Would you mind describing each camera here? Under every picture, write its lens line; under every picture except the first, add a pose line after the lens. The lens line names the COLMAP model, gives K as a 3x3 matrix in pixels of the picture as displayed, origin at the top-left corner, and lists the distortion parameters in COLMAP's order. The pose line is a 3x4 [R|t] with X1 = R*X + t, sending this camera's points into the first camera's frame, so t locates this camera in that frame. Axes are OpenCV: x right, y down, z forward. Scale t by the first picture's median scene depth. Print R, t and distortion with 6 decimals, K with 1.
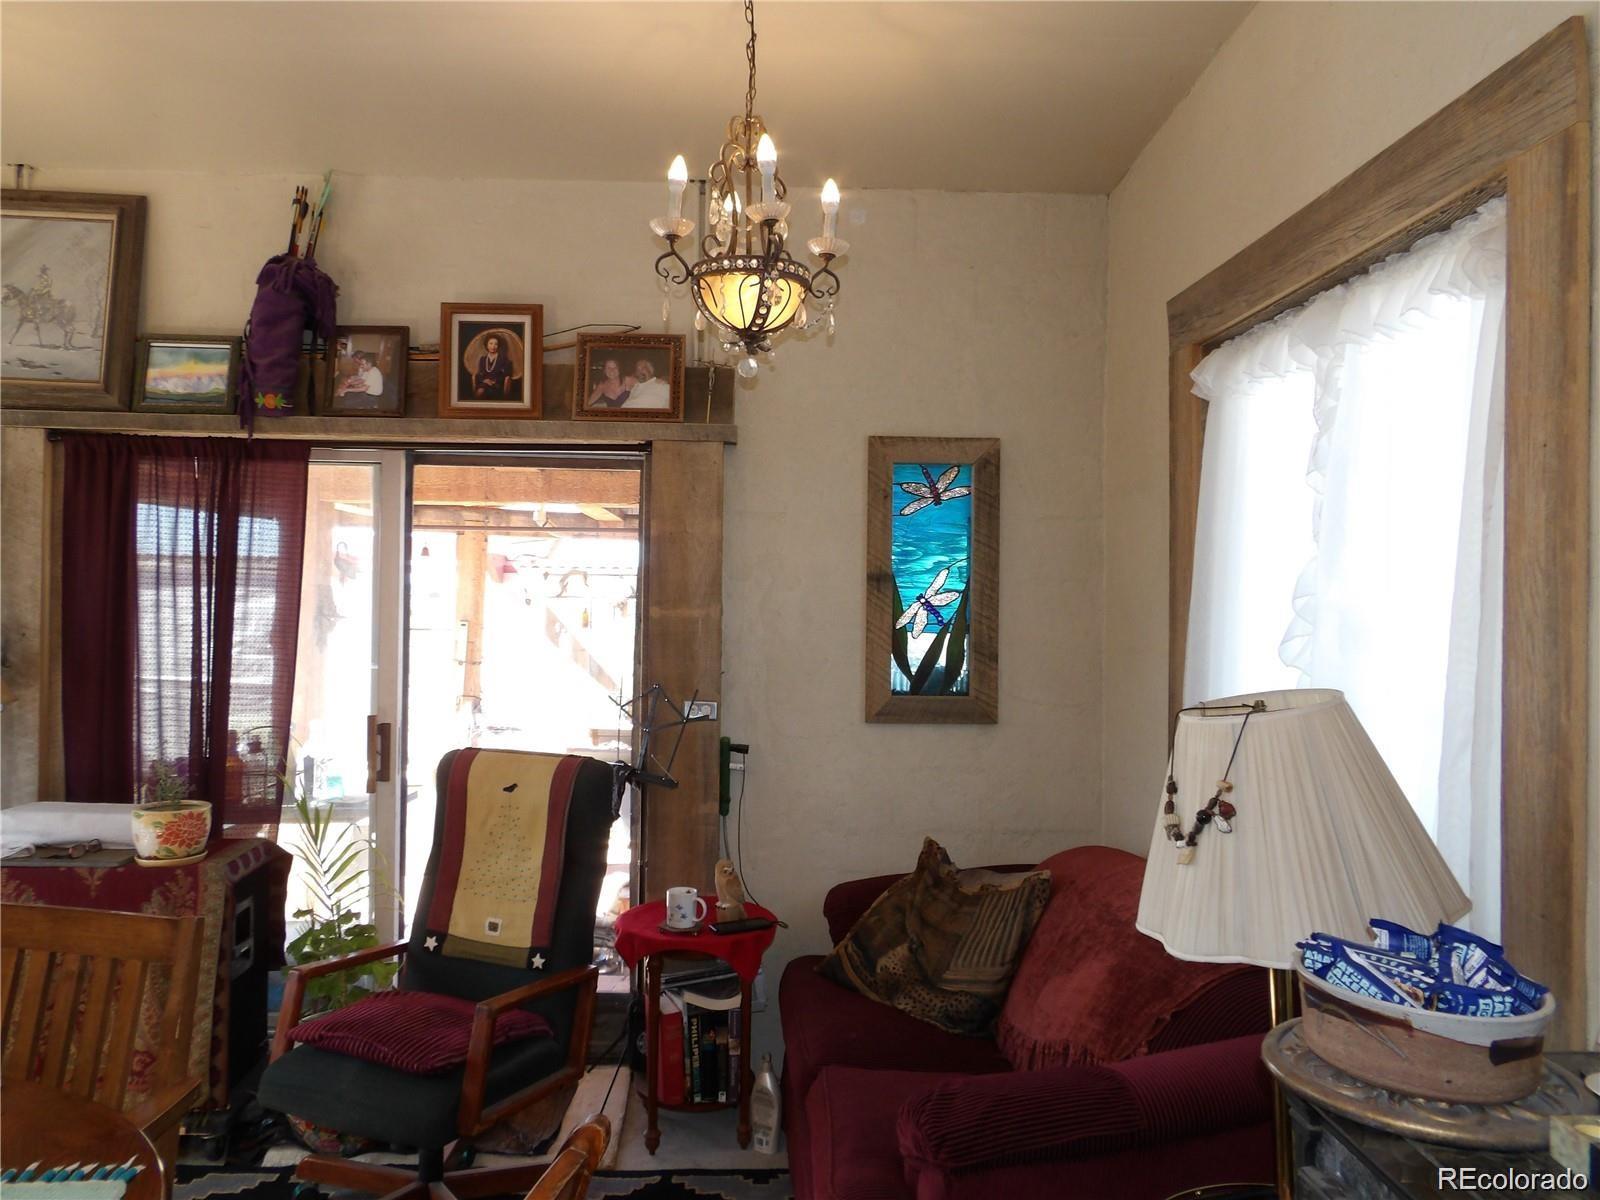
lens RADIAL K [[1133.9, 0, 792.1], [0, 1133.9, 605.4], [0, 0, 1]] dist [-0.024274, 0.026820]
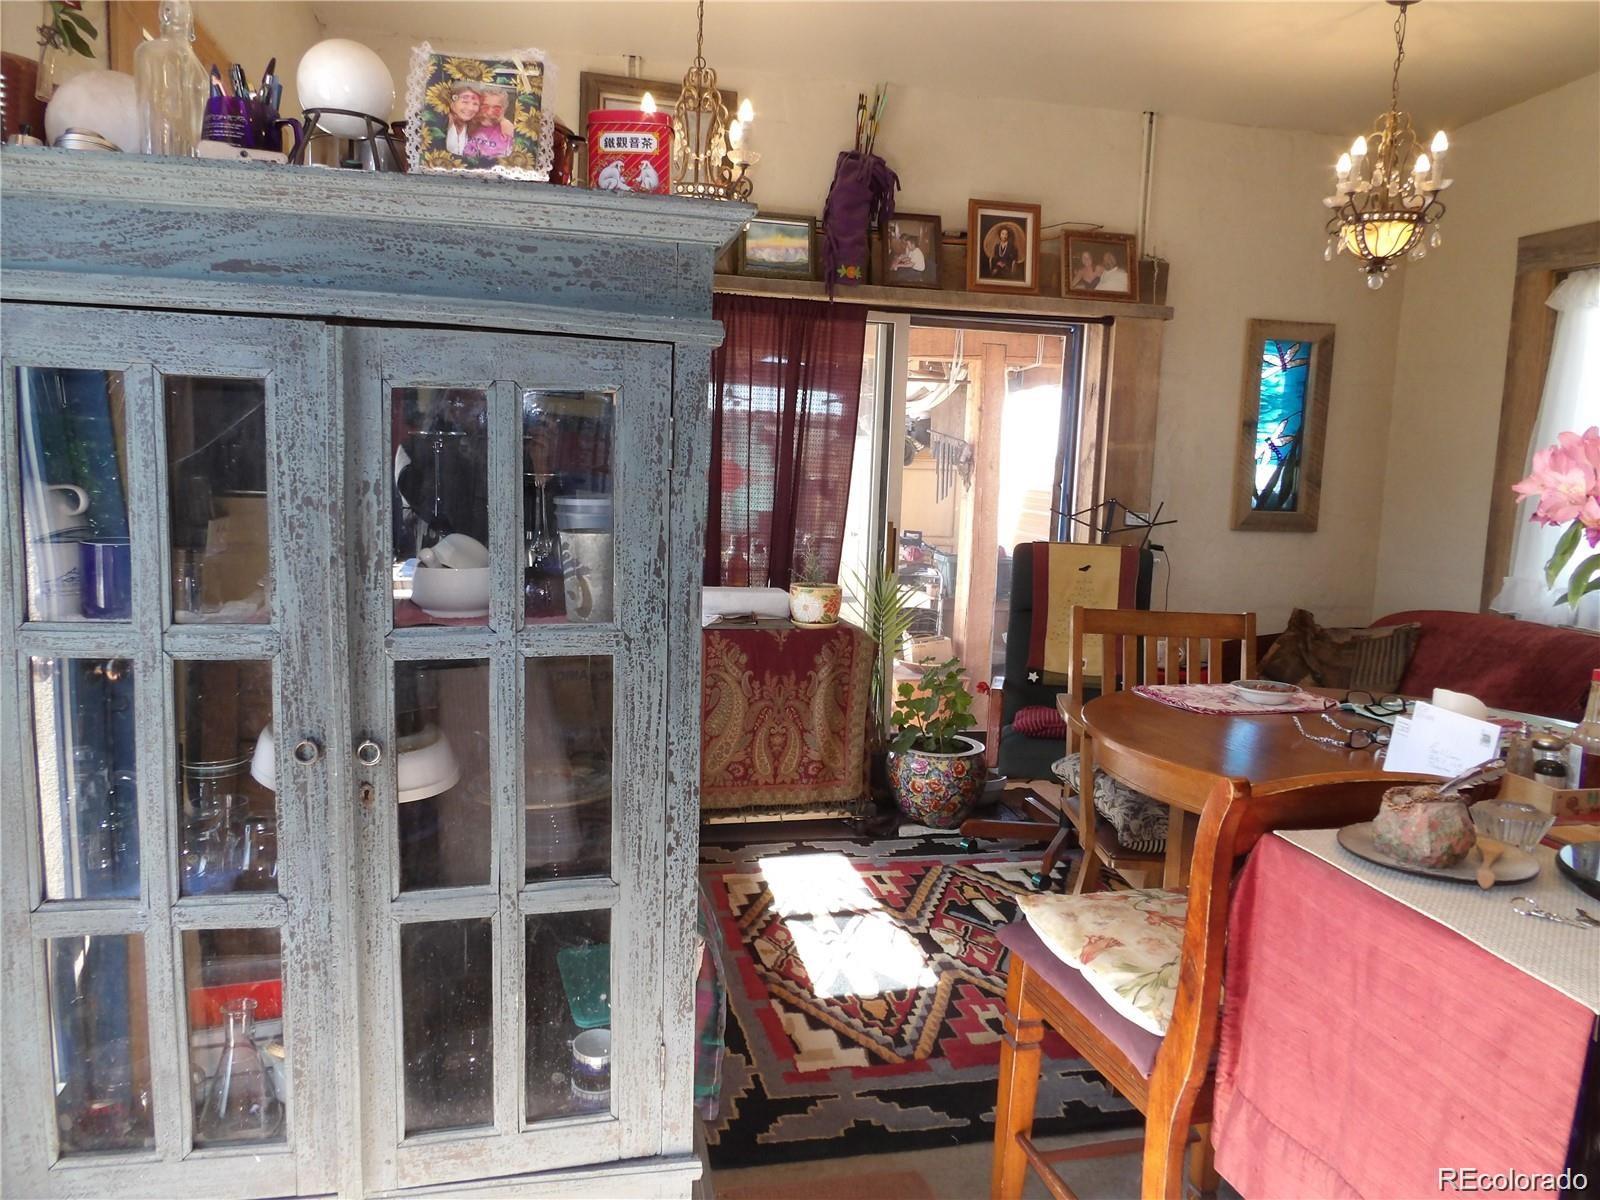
lens RADIAL K [[1133.9, 0, 789.5], [0, 1133.9, 612.0], [0, 0, 1]] dist [-0.024274, 0.026820]
pose [[0.983590, -0.007019, 0.180282, -0.747189], [-0.017944, 0.990483, 0.136463, 0.024739], [-0.179524, -0.137459, 0.974103, -0.273651]]
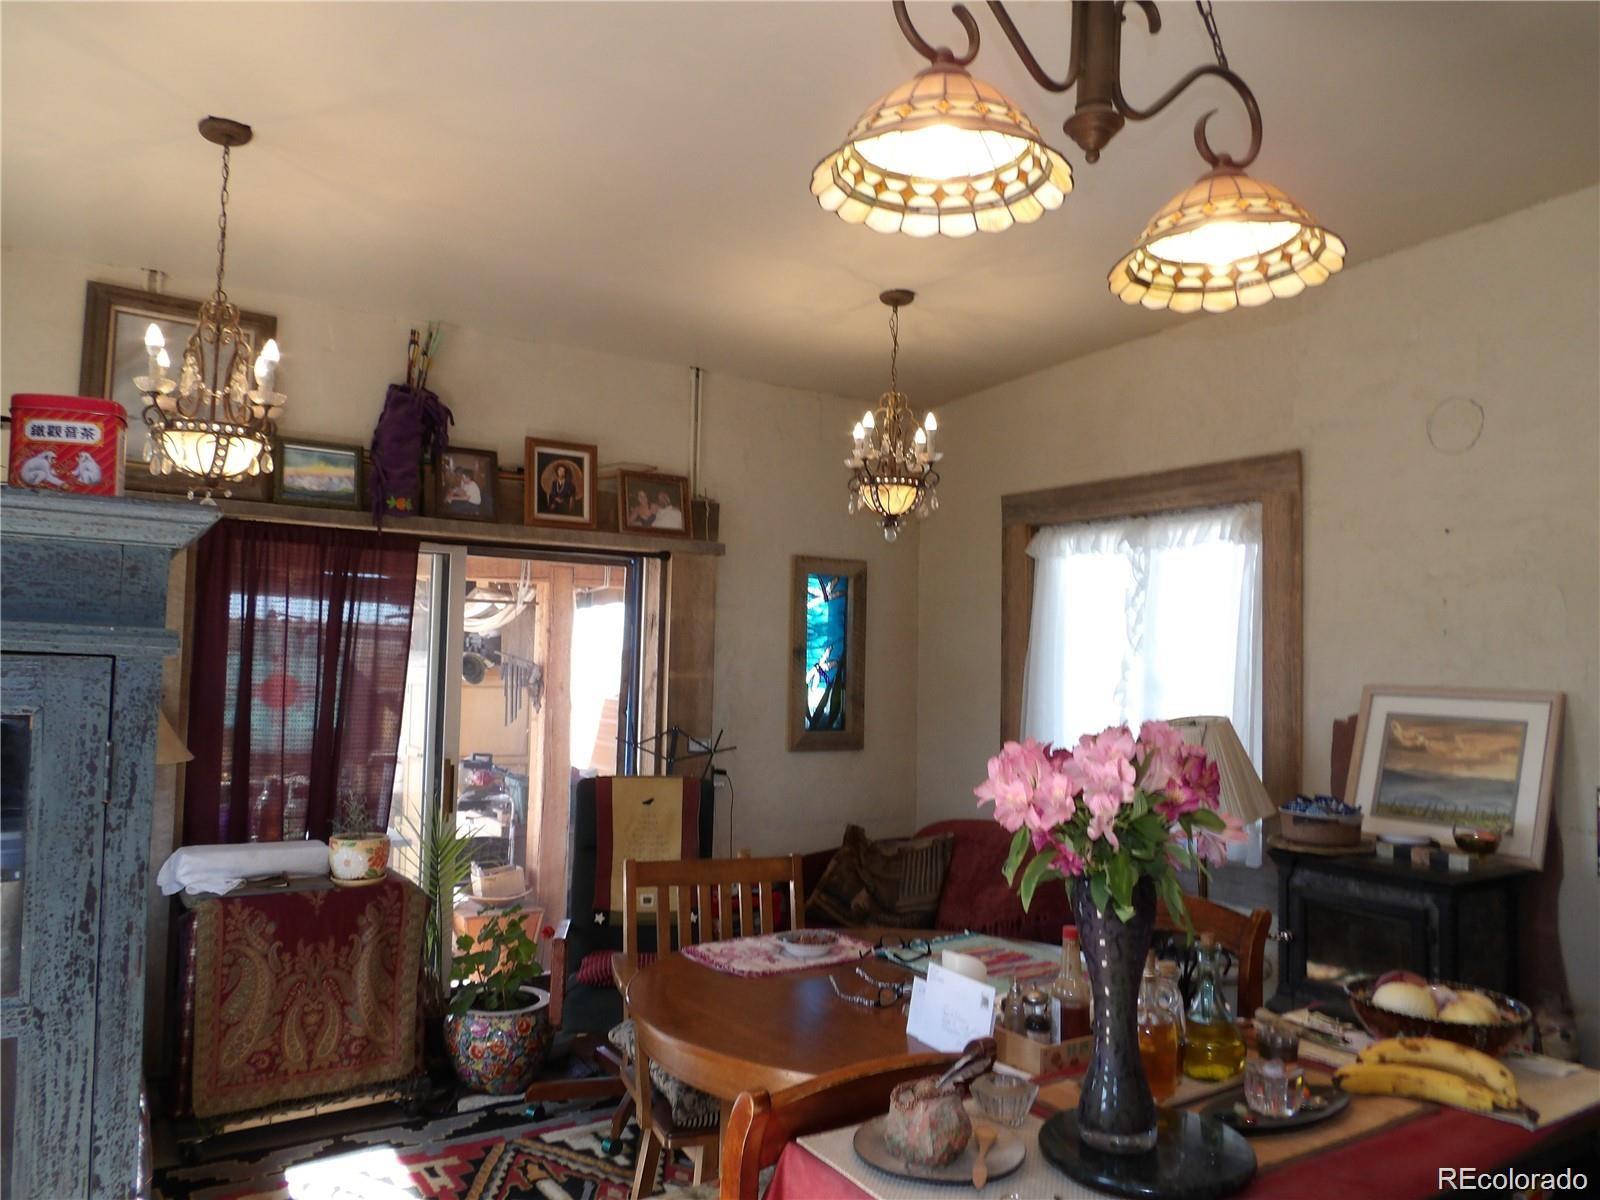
lens RADIAL K [[1133.9, 0, 801.2], [0, 1133.9, 610.2], [0, 0, 1]] dist [-0.024274, 0.026820]
pose [[0.854045, 0.028612, 0.519412, -0.712246], [-0.009118, 0.999156, -0.040046, -0.019627], [-0.520119, 0.029465, 0.853585, -0.267649]]
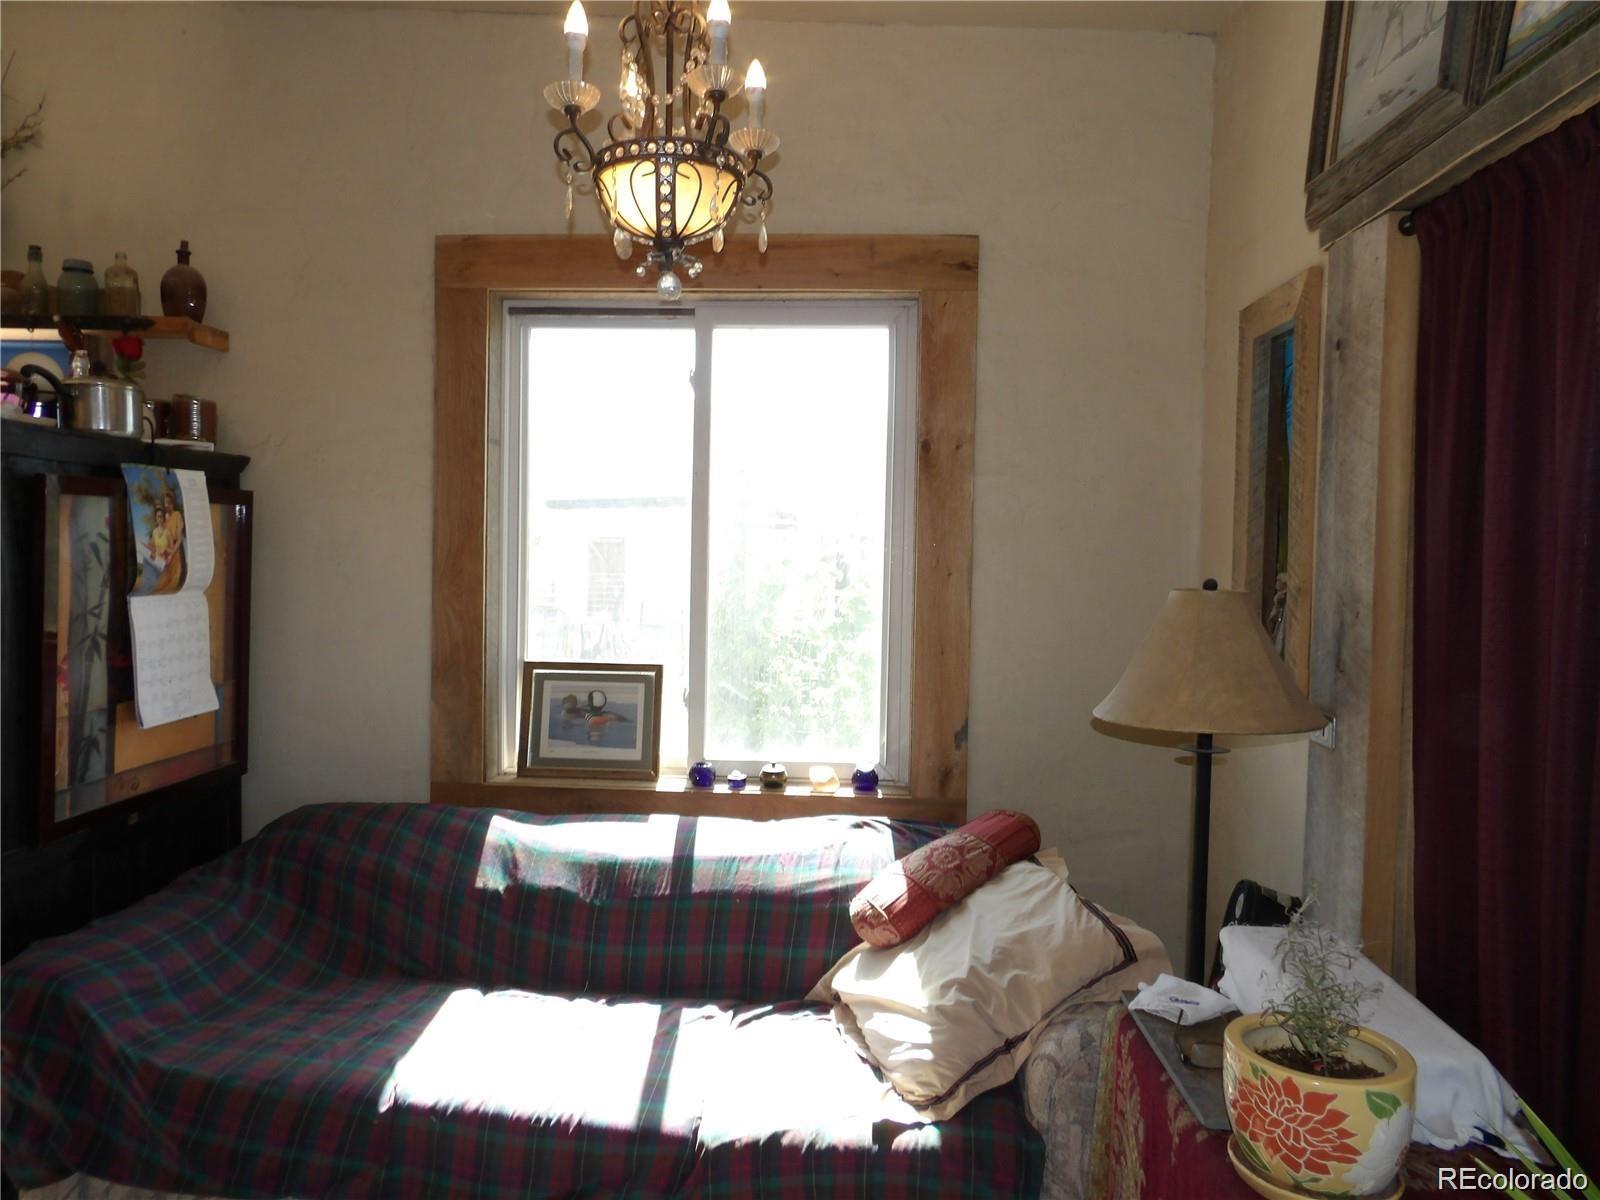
lens RADIAL K [[1133.9, 0, 786.4], [0, 1133.9, 602.9], [0, 0, 1]] dist [-0.024274, 0.026820]
pose [[-0.097933, 0.024460, -0.994892, -0.120999], [-0.021150, 0.999421, 0.026653, 0.012179], [0.994968, 0.023652, -0.097359, 0.772853]]
